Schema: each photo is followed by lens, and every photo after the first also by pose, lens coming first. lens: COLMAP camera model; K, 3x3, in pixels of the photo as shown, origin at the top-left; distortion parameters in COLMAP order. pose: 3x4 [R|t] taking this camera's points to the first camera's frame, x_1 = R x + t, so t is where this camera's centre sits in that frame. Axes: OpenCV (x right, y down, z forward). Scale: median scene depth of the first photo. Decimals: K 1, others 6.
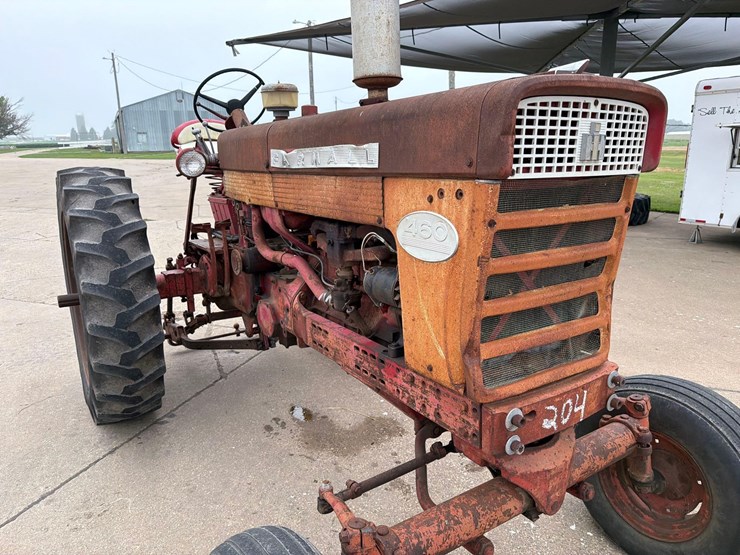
lens RADIAL K [[522.1, 0, 373.5], [0, 522.1, 282.4], [0, 0, 1]] dist [0.051359, -0.063600]
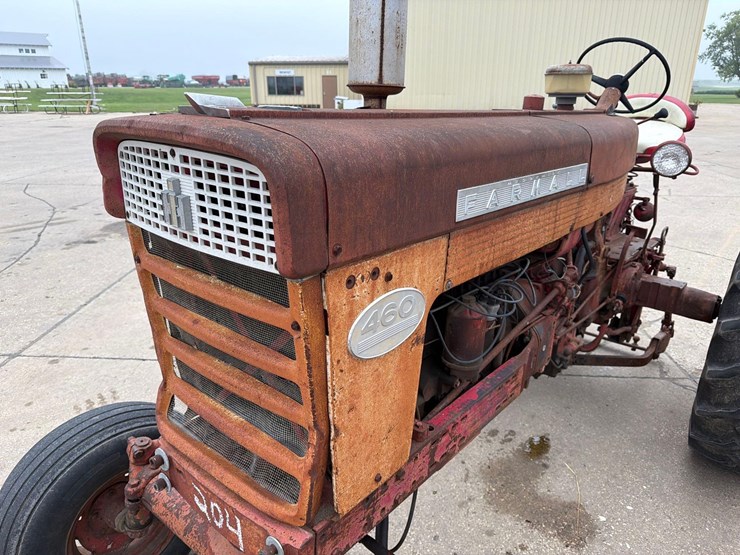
lens RADIAL K [[522.1, 0, 365.4], [0, 522.1, 279.8], [0, 0, 1]] dist [0.051359, -0.063600]
pose [[0.290822, 0.342335, -0.893437, 0.809703], [-0.258190, 0.927235, 0.271242, -0.294777], [0.921282, 0.151794, 0.358048, 0.667516]]
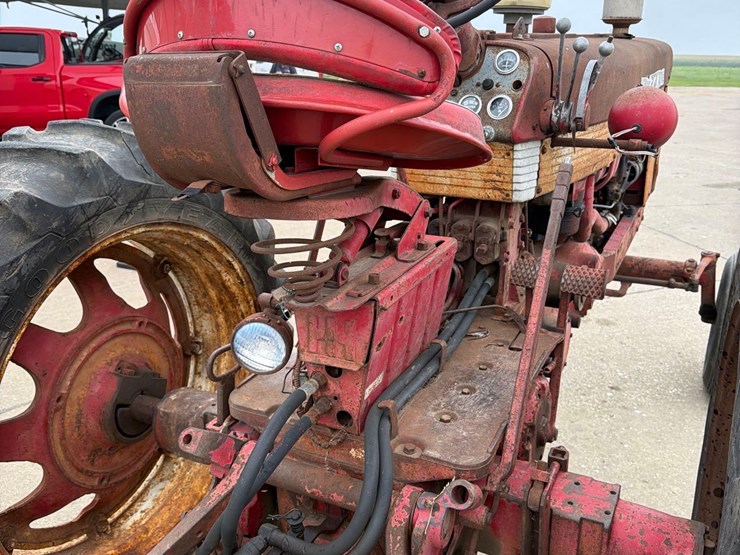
lens RADIAL K [[698.4, 0, 370.5], [0, 698.4, 269.3], [0, 0, 1]] dist [0.028708, 0.000000]
pose [[-0.503246, -0.253492, 0.826126, -1.136152], [0.210685, 0.891166, 0.401790, -0.602137], [-0.838066, 0.376252, -0.395069, 2.211943]]
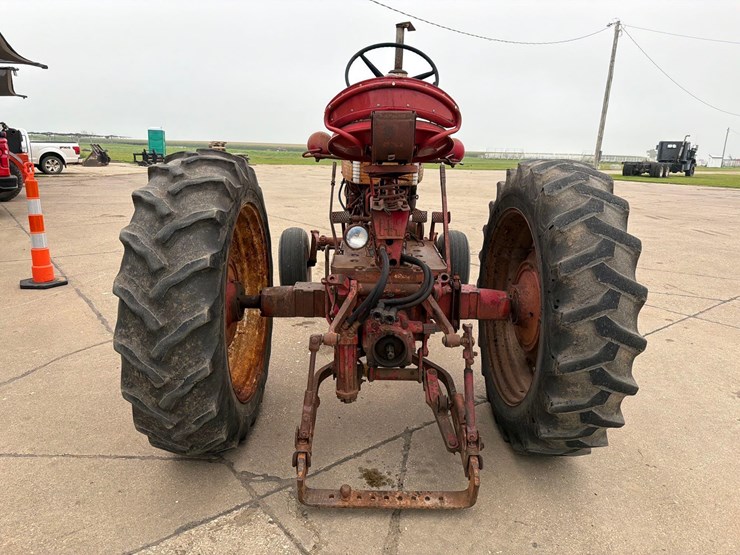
lens RADIAL K [[522.1, 0, 373.6], [0, 522.1, 276.6], [0, 0, 1]] dist [0.051359, -0.063600]
pose [[-0.846088, -0.144464, 0.513094, -1.221608], [0.112835, 0.892222, 0.437273, -0.741045], [-0.520964, 0.427867, -0.738598, 3.030455]]
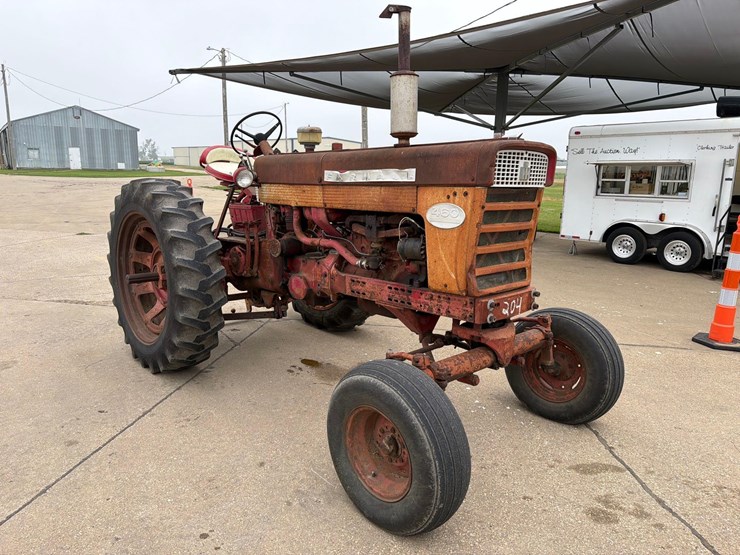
lens RADIAL K [[522.1, 0, 368.4], [0, 522.1, 277.1], [0, 0, 1]] dist [0.051359, -0.063600]
pose [[0.984740, -0.004311, 0.173977, -0.388807], [0.013977, 0.998423, -0.054374, 0.180485], [-0.173469, 0.055976, 0.983247, -0.641852]]
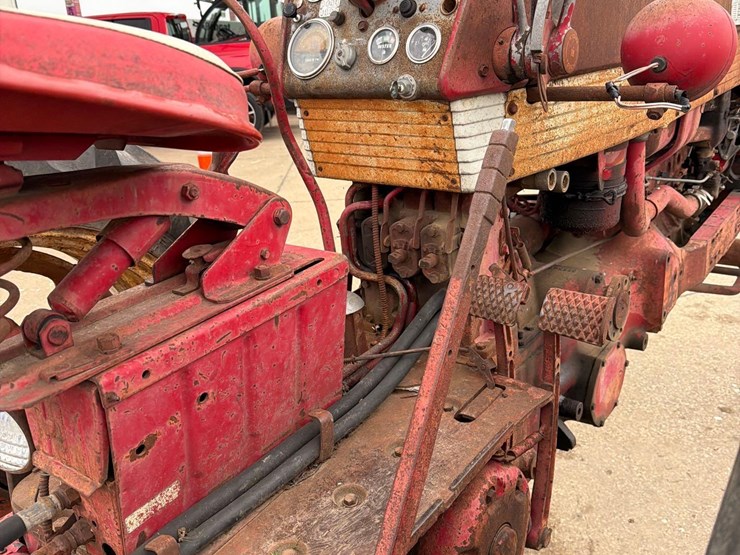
lens RADIAL K [[698.4, 0, 365.1], [0, 698.4, 278.3], [0, 0, 1]] dist [0.028708, 0.000000]
pose [[-0.328221, -0.295632, 0.897147, -0.981265], [0.299855, 0.868031, 0.395739, -0.471536], [-0.895744, 0.398903, -0.196260, 1.885360]]
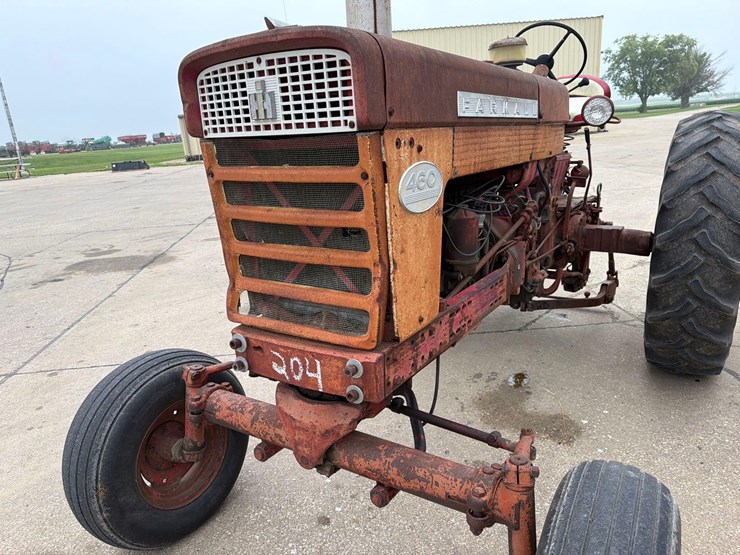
lens RADIAL K [[522.1, 0, 353.5], [0, 522.1, 284.4], [0, 0, 1]] dist [0.051359, -0.063600]
pose [[0.395394, 0.242494, -0.885923, 0.986299], [-0.172093, 0.966998, 0.187879, -0.096734], [0.902246, 0.078175, 0.424077, 0.507074]]
